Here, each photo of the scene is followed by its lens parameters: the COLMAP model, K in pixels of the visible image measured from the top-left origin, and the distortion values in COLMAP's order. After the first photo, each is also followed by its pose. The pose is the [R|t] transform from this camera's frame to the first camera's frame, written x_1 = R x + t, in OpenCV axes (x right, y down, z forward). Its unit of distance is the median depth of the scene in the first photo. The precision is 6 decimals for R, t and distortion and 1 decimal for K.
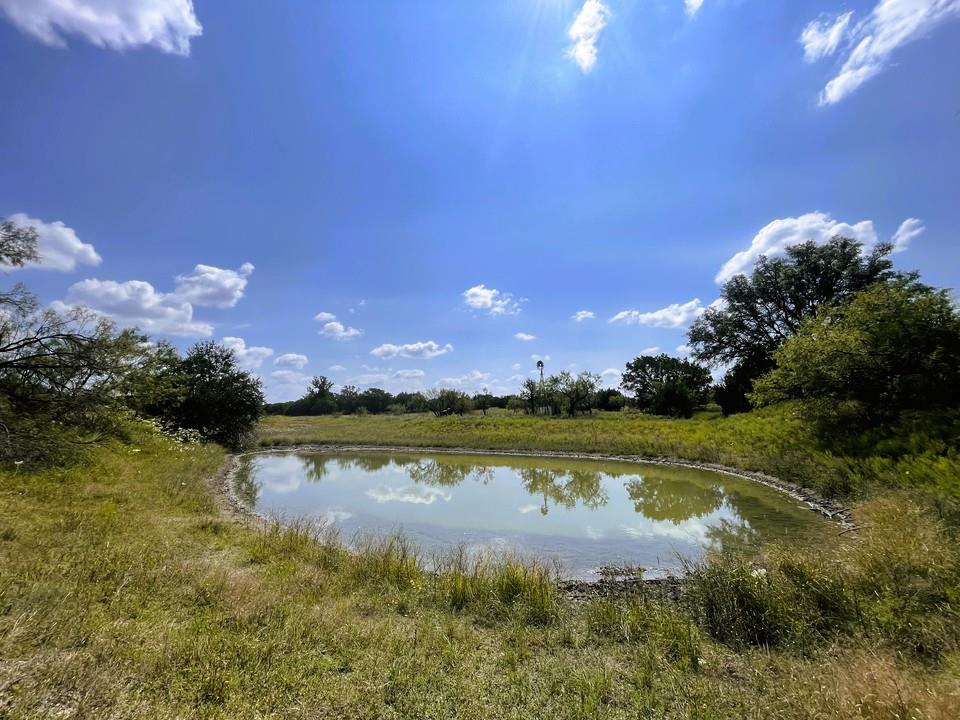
lens RADIAL K [[389.8, 0, 481.9], [0, 389.8, 361.1], [0, 0, 1]] dist [-0.004890, 0.001209]
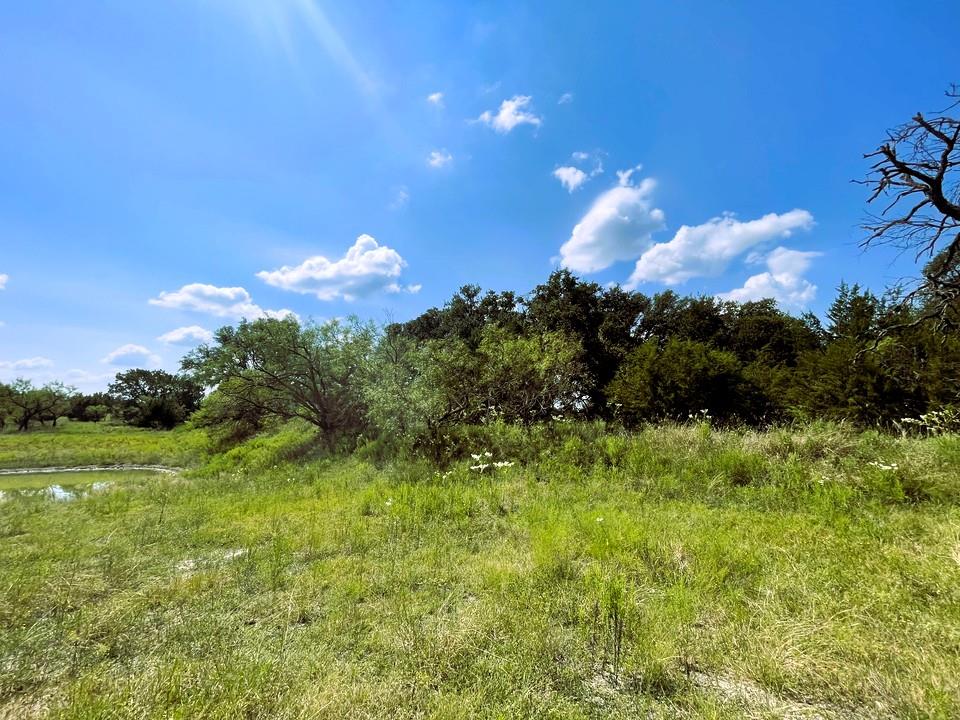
lens RADIAL K [[389.8, 0, 482.8], [0, 389.8, 357.3], [0, 0, 1]] dist [-0.004890, 0.001209]
pose [[0.458377, 0.137824, 0.878006, -0.082457], [-0.122244, 0.988290, -0.091316, -0.064557], [-0.880311, -0.065474, 0.469858, -0.305017]]
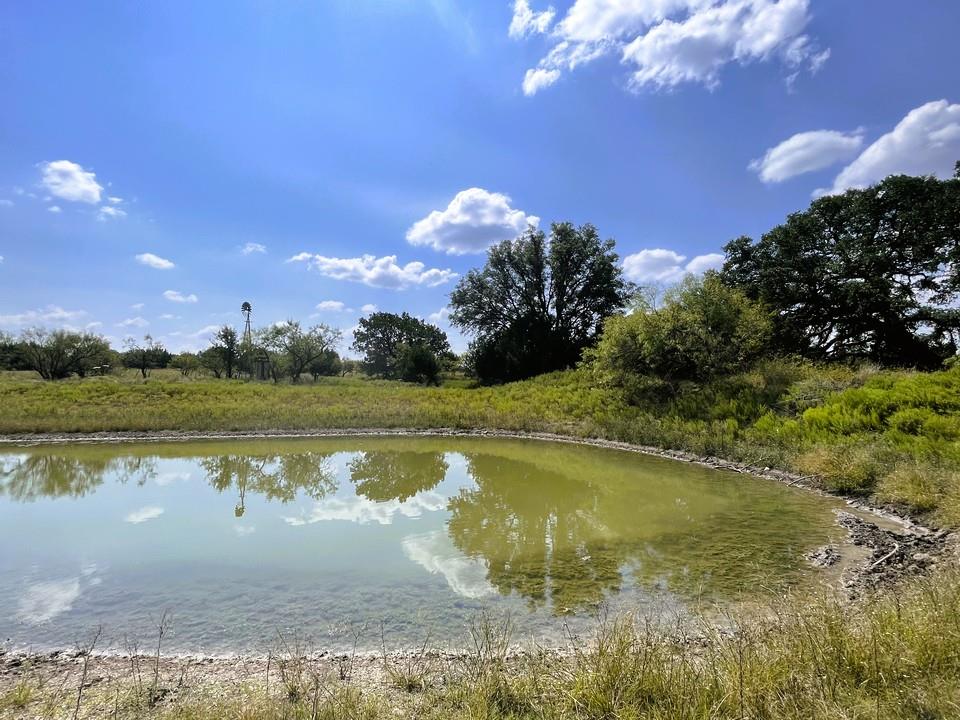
lens RADIAL K [[478.9, 0, 481.8], [0, 478.9, 363.3], [0, 0, 1]] dist [0.000888, 0.000728]
pose [[0.750207, 0.041921, 0.659873, -0.105725], [-0.107268, 0.992484, 0.058902, 0.013155], [-0.652444, -0.114972, 0.749065, 0.078133]]
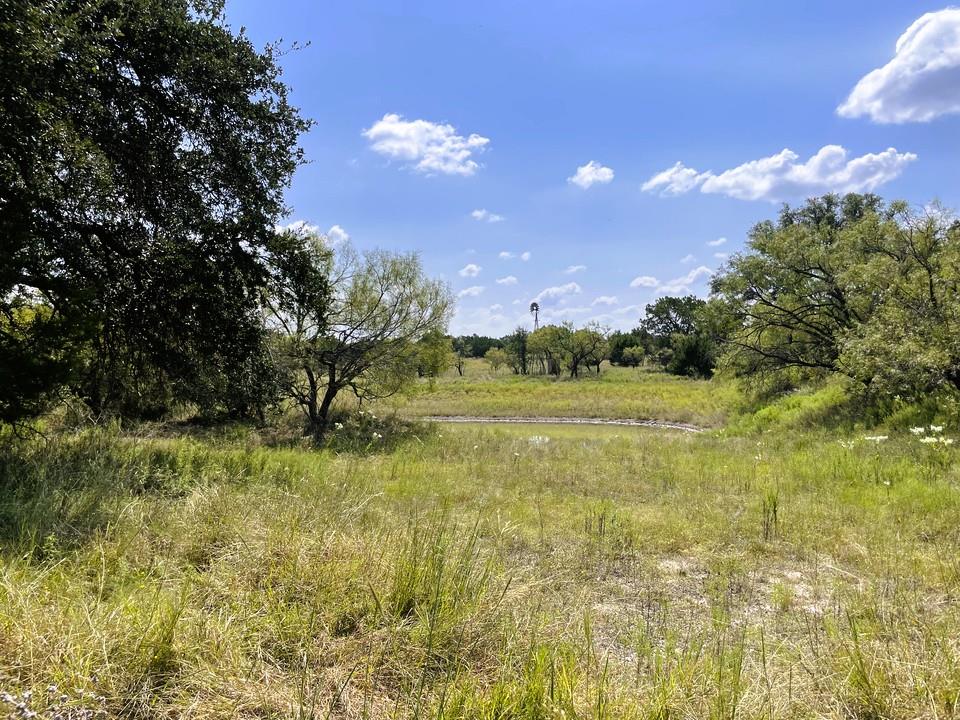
lens RADIAL K [[729.3, 0, 483.8], [0, 729.3, 363.7], [0, 0, 1]] dist [0.094726, -0.138460]
pose [[0.994548, -0.012814, 0.103489, -0.102938], [-0.001852, 0.990094, 0.140393, -0.089685], [-0.104262, -0.139819, 0.984672, -0.428297]]
